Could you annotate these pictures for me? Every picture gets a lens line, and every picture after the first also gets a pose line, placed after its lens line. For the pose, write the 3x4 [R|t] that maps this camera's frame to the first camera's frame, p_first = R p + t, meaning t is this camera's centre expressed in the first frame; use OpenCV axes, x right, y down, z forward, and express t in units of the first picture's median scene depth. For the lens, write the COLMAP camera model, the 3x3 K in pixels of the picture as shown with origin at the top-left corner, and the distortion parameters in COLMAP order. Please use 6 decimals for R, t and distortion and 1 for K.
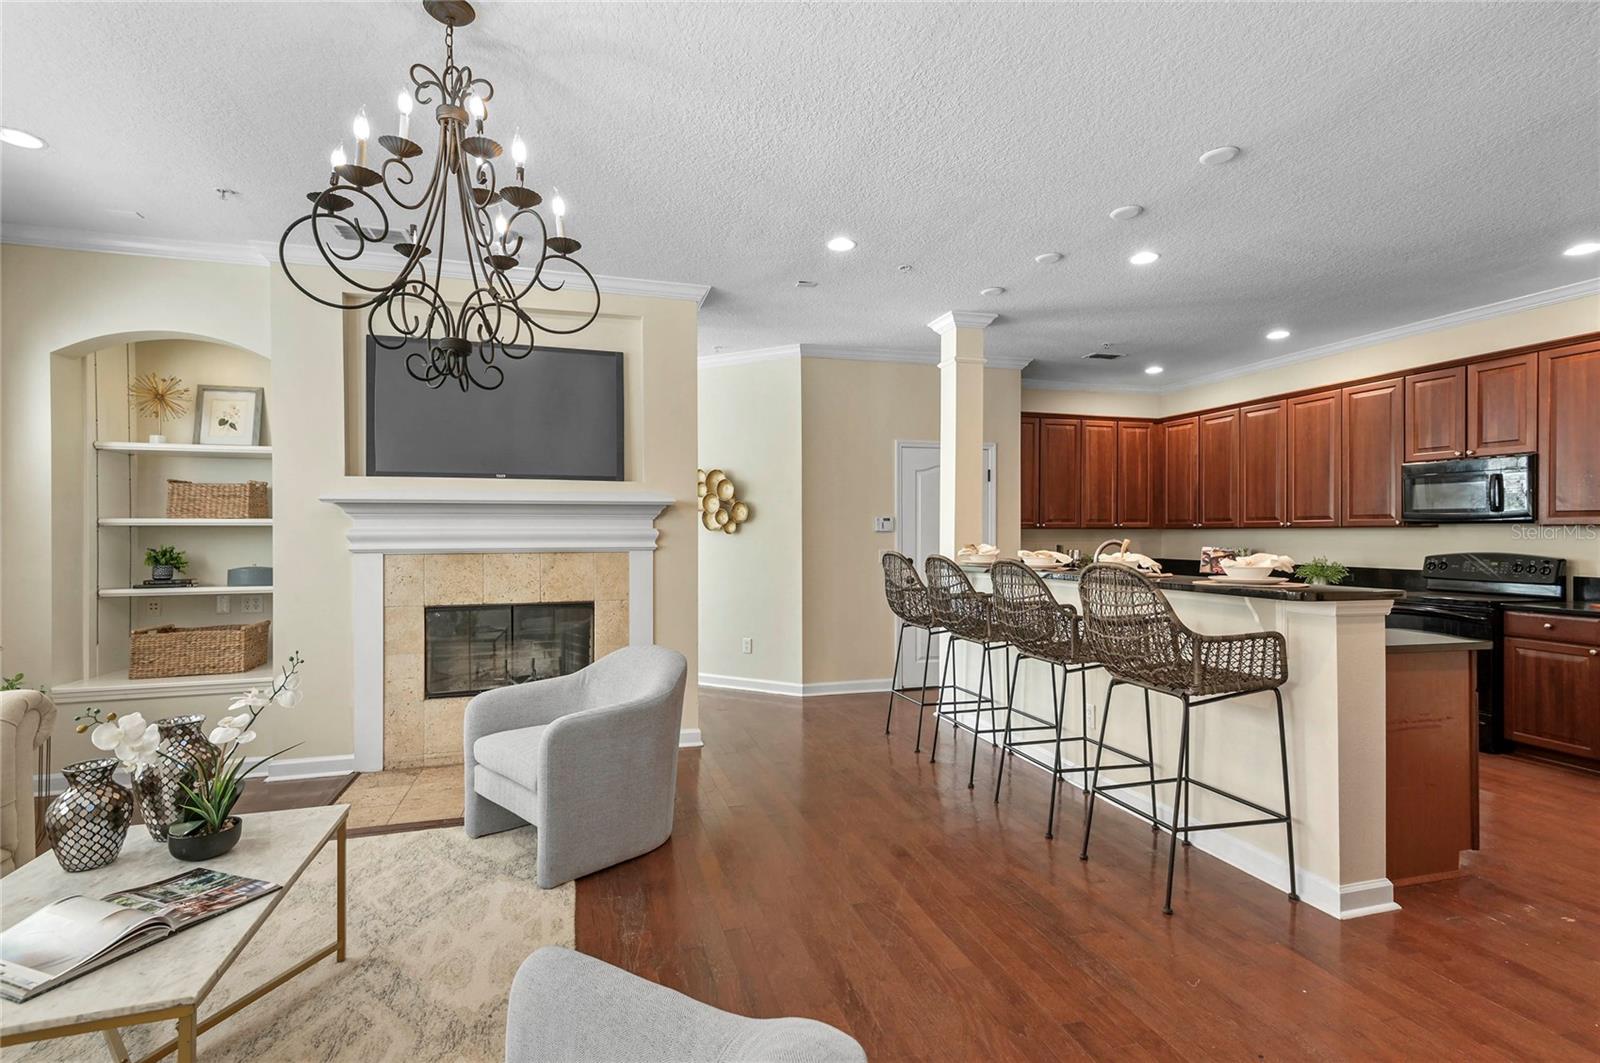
lens RADIAL K [[774.6, 0, 811.5], [0, 774.6, 537.3], [0, 0, 1]] dist [0.018963, -0.002403]
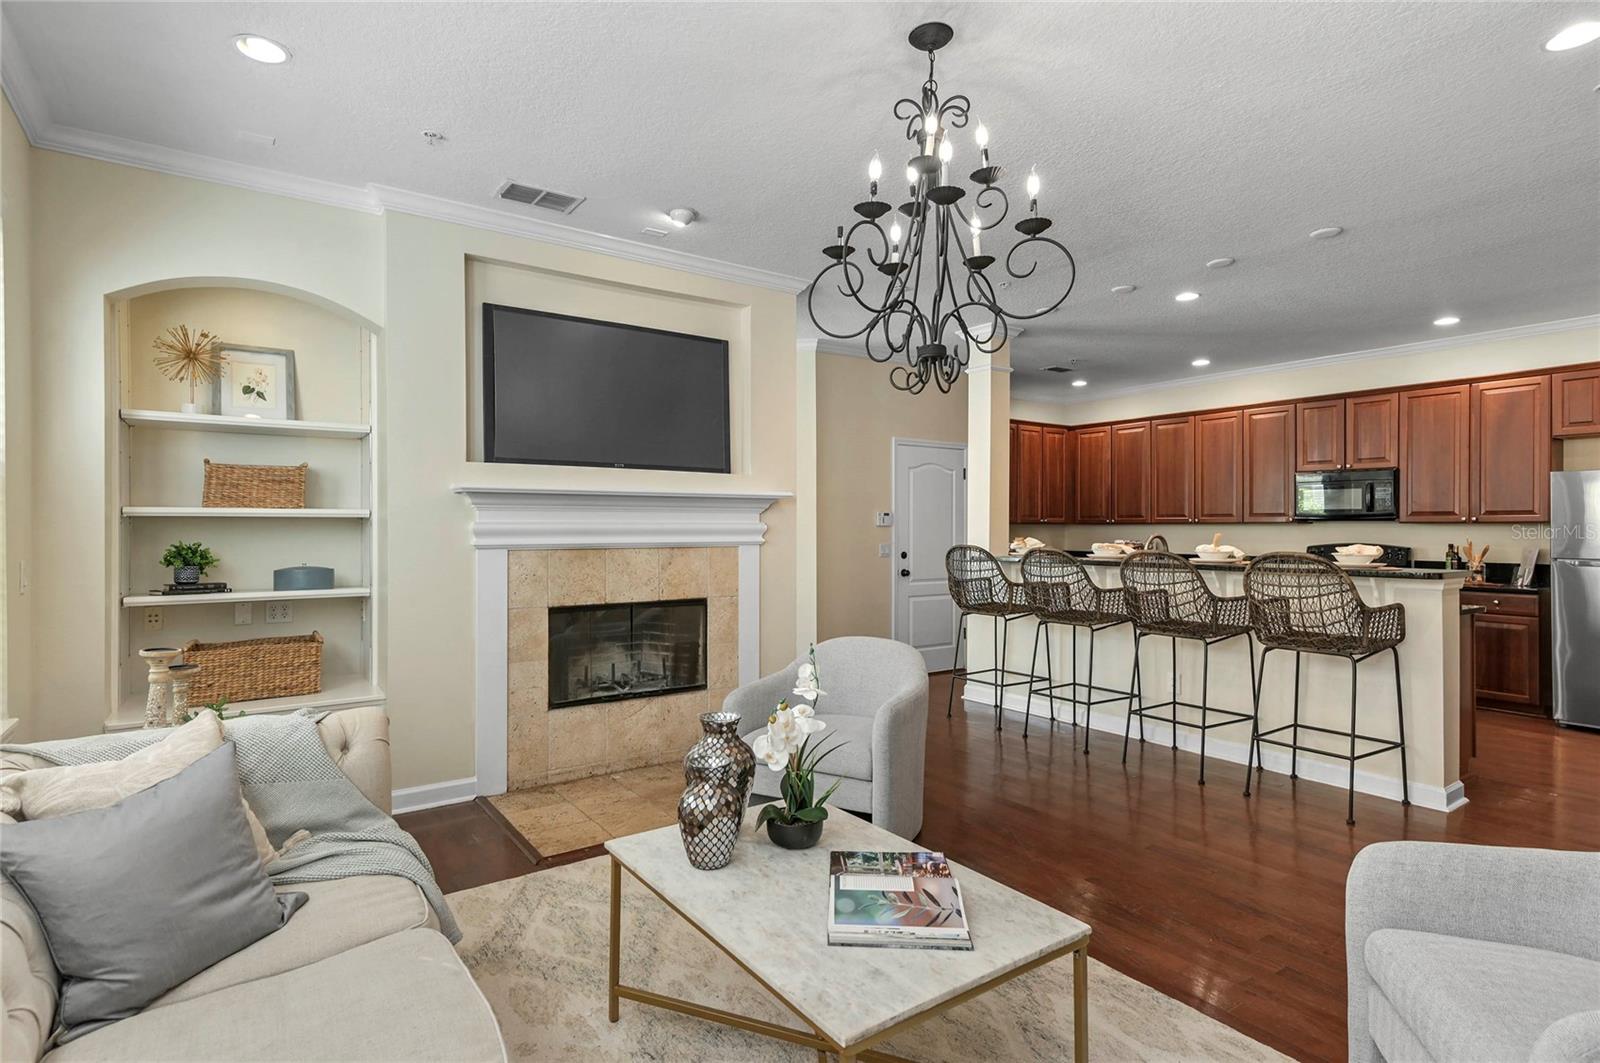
lens RADIAL K [[821.8, 0, 809.3], [0, 821.8, 531.5], [0, 0, 1]] dist [0.025152, -0.002296]
pose [[0.946561, 0.000718, 0.322525, -0.498801], [-0.000779, 1.000000, 0.000060, -0.000211], [-0.322525, -0.000308, 0.946561, -0.007737]]
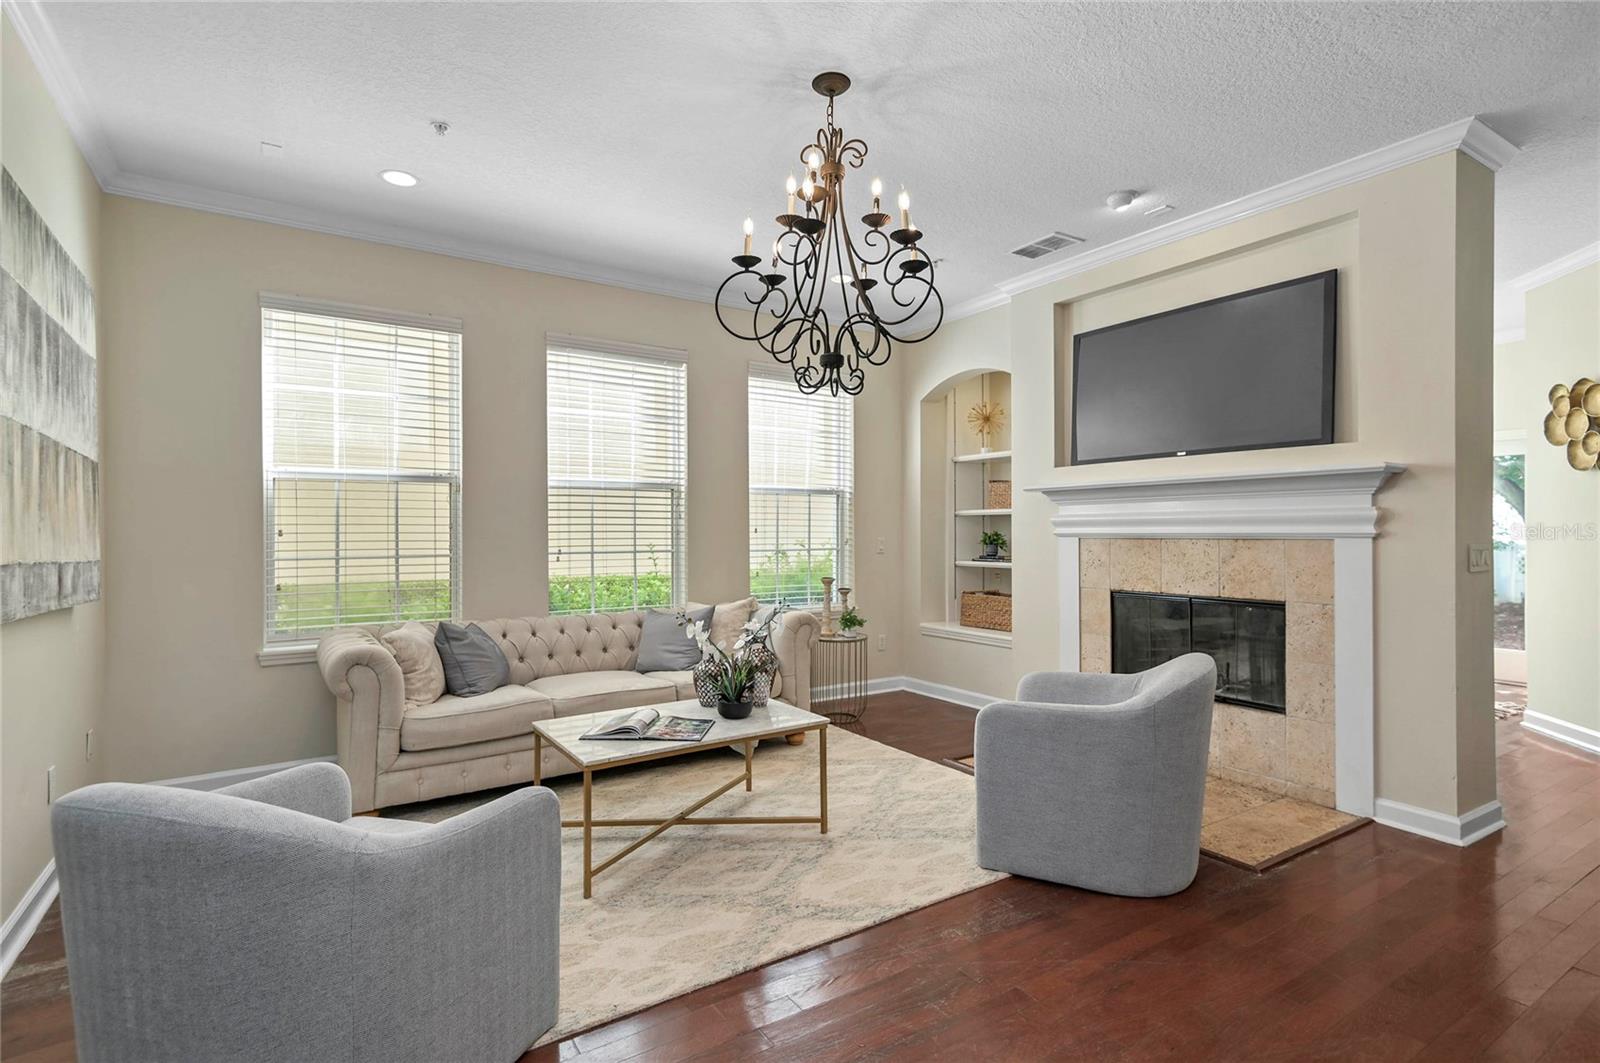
lens RADIAL K [[774.6, 0, 775.8], [0, 774.6, 533.9], [0, 0, 1]] dist [0.018963, -0.002403]
pose [[0.262803, 0.006268, -0.964829, 0.350968], [-0.000633, 0.999980, 0.006324, 0.009144], [0.964849, -0.001051, 0.262802, 0.301422]]
